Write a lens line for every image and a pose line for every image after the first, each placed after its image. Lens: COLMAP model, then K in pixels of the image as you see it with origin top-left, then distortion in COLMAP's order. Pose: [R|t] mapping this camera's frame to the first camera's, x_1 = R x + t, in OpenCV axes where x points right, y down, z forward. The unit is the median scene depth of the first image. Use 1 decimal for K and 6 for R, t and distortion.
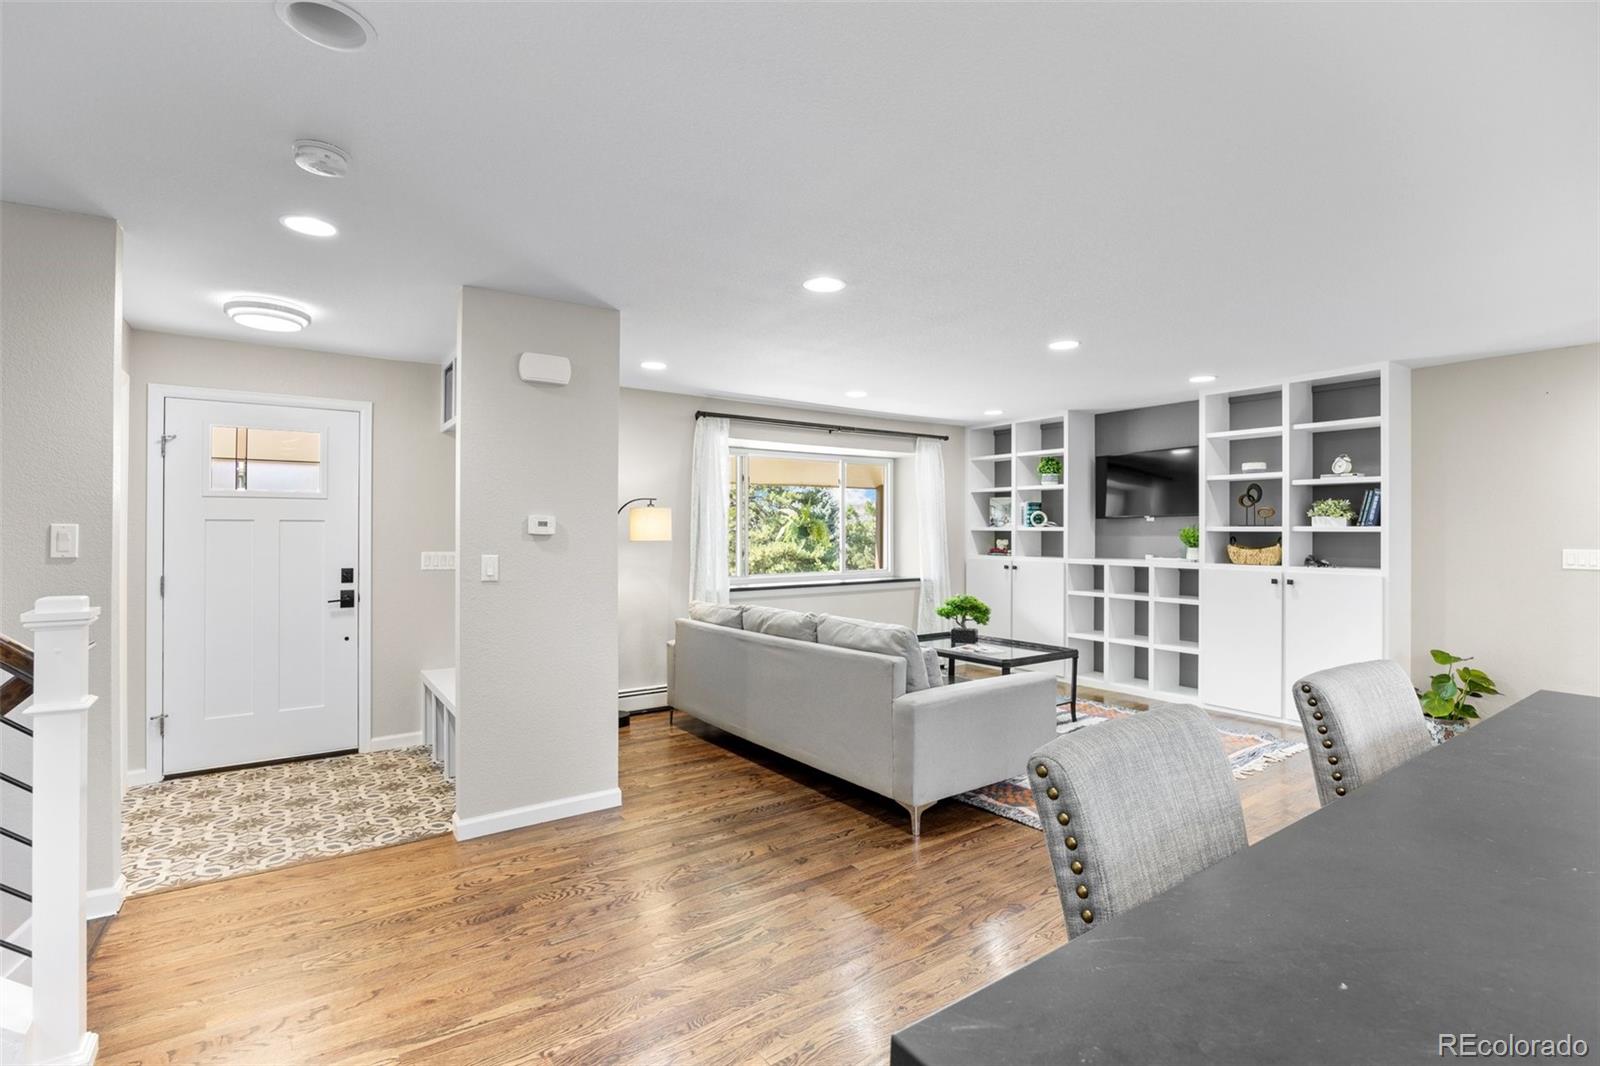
lens RADIAL K [[773.2, 0, 803.8], [0, 773.2, 524.9], [0, 0, 1]] dist [-0.020595, 0.001835]
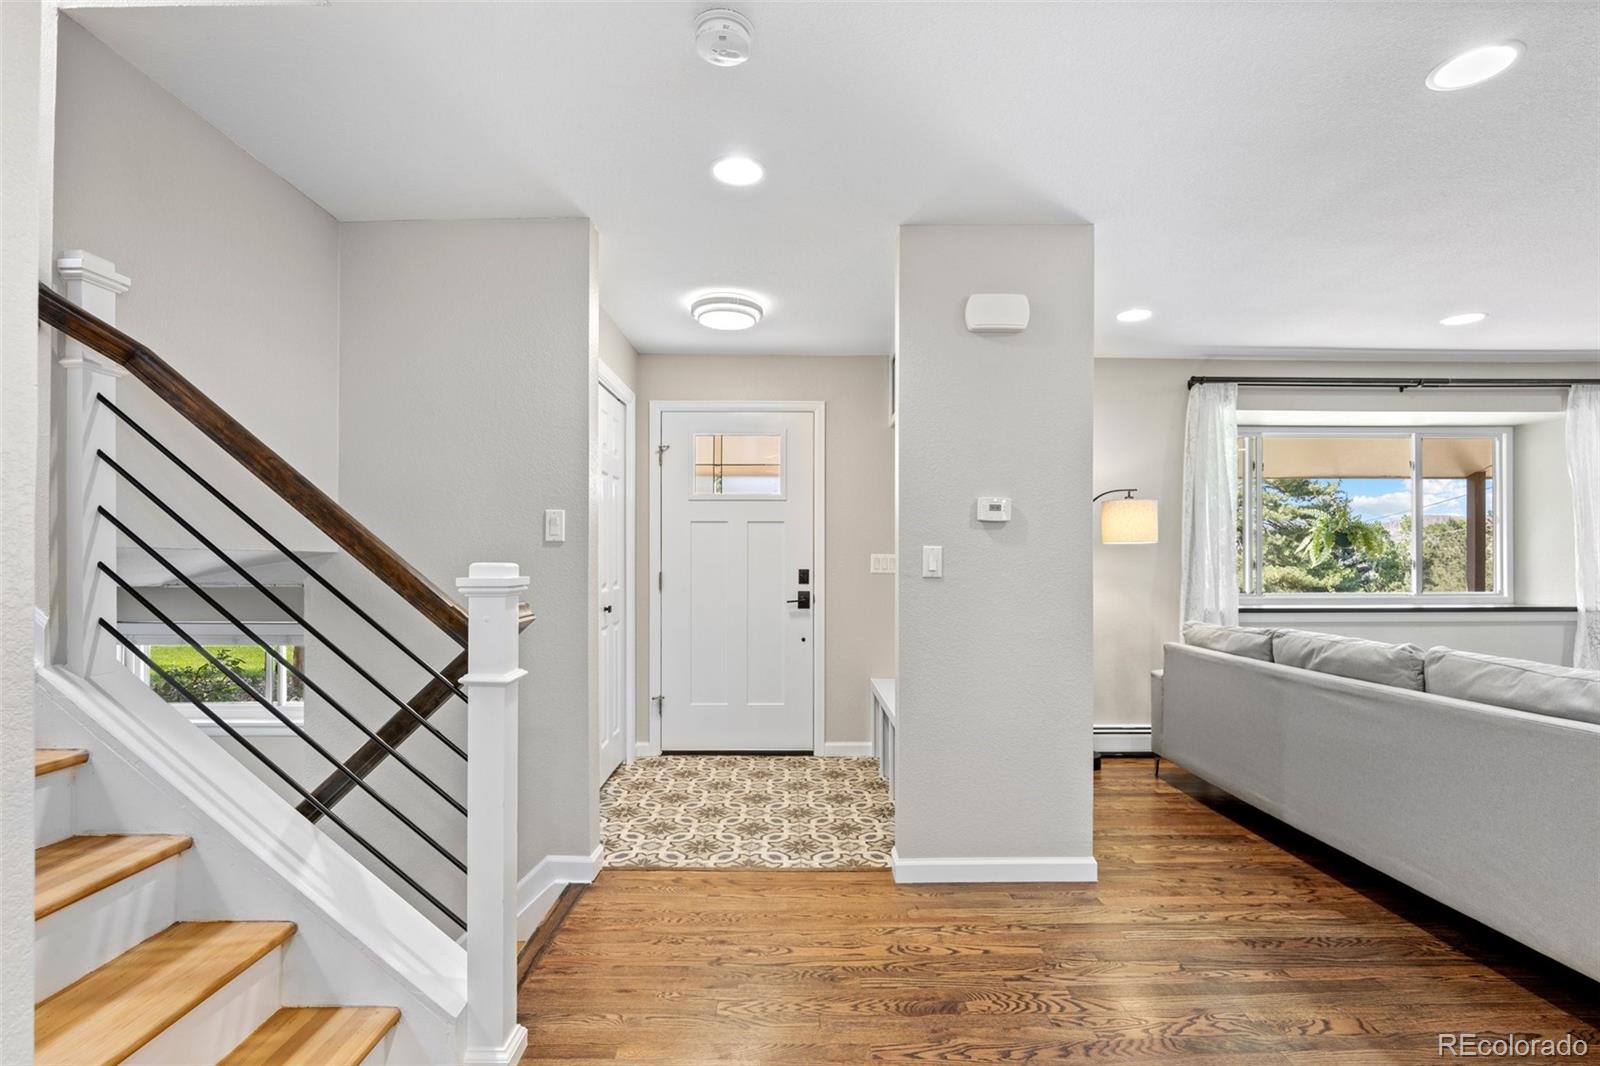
lens RADIAL K [[726.9, 0, 797.3], [0, 726.9, 545.0], [0, 0, 1]] dist [-0.010403, 0.000668]
pose [[0.827505, -0.006784, -0.561418, -0.081116], [-0.001663, 0.999893, -0.014533, 0.046025], [0.561456, 0.012960, 0.827405, 0.248676]]
